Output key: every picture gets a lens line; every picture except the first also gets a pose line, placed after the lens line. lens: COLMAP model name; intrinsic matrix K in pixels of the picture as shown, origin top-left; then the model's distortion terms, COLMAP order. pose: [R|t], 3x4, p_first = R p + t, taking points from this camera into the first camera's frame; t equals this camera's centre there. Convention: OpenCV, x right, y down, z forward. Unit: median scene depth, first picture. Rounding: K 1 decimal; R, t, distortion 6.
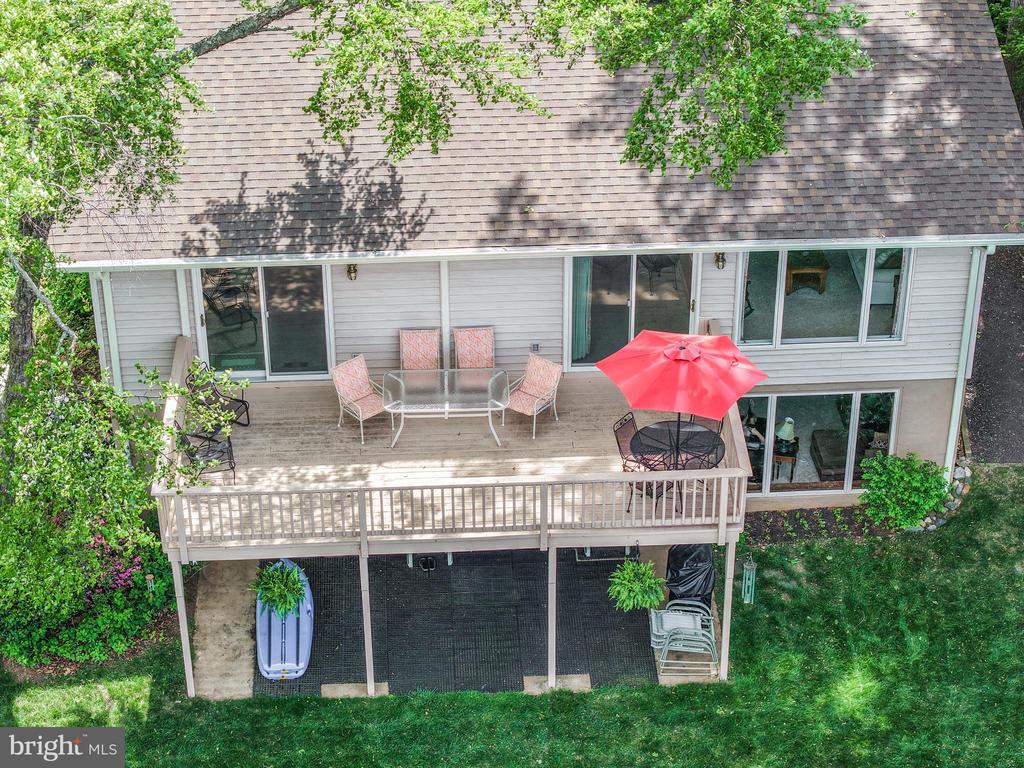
lens RADIAL K [[2079.4, 0, 512.0], [0, 2079.4, 384.0], [0, 0, 1]] dist [-0.246911, 1.390884]
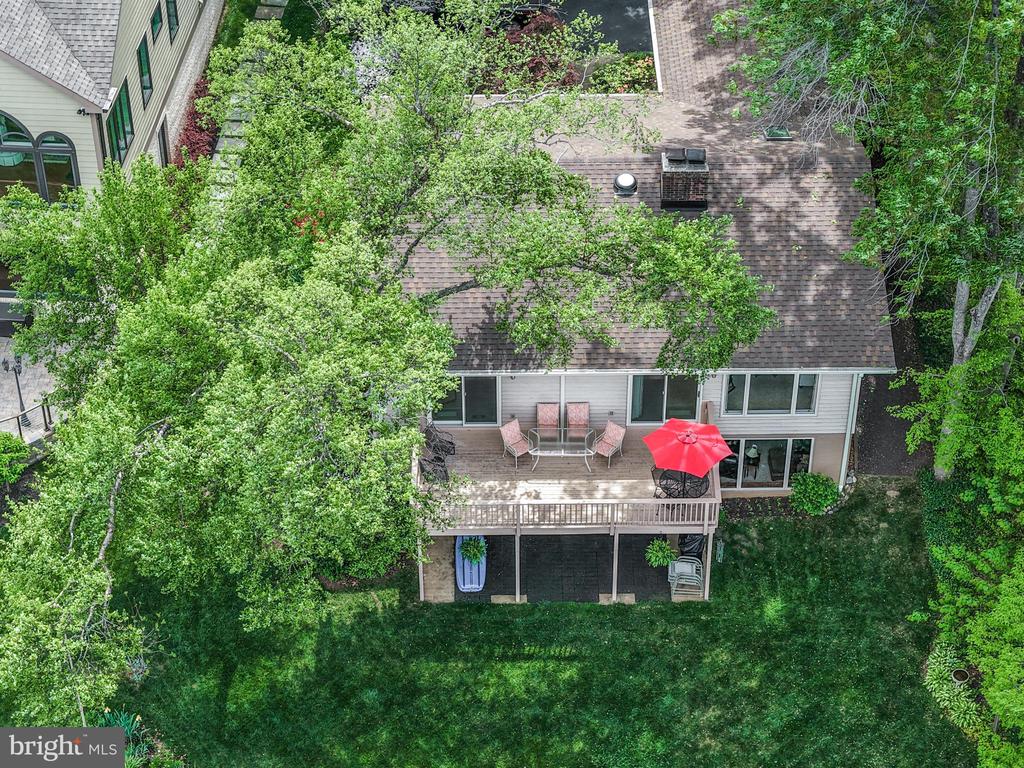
lens RADIAL K [[2079.4, 0, 512.0], [0, 2079.4, 384.0], [0, 0, 1]] dist [-0.246911, 1.390884]
pose [[0.998886, 0.029108, -0.037146, -0.009025], [-0.024190, 0.991663, 0.126570, -0.279749], [0.040520, -0.125530, 0.991262, -0.828280]]
